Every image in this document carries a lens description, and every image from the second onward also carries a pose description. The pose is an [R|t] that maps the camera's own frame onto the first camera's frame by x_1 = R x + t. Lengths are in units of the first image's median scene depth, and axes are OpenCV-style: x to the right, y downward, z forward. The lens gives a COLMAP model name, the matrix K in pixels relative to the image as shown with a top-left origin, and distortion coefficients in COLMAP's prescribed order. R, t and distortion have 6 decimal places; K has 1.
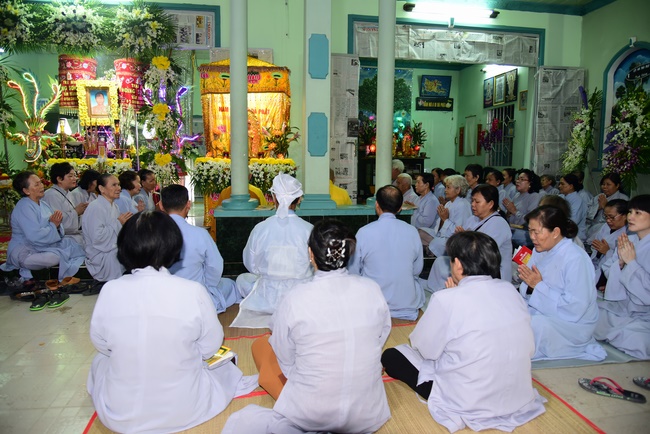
lens RADIAL K [[429.5, 0, 323.5], [0, 429.5, 221.7], [0, 0, 1]] dist [-0.025335, -0.005564]
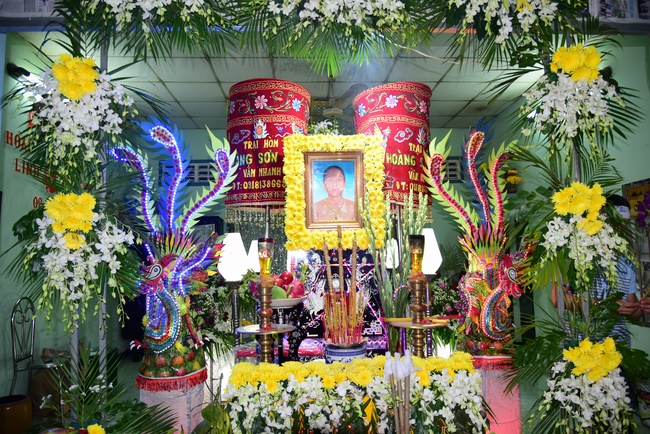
lens RADIAL K [[429.5, 0, 323.7], [0, 429.5, 219.7], [0, 0, 1]] dist [-0.025335, -0.005564]
pose [[0.994216, -0.034390, -0.101745, -0.505562], [0.013229, 0.979347, -0.201751, -0.178109], [0.106582, 0.199238, 0.974138, 0.631607]]
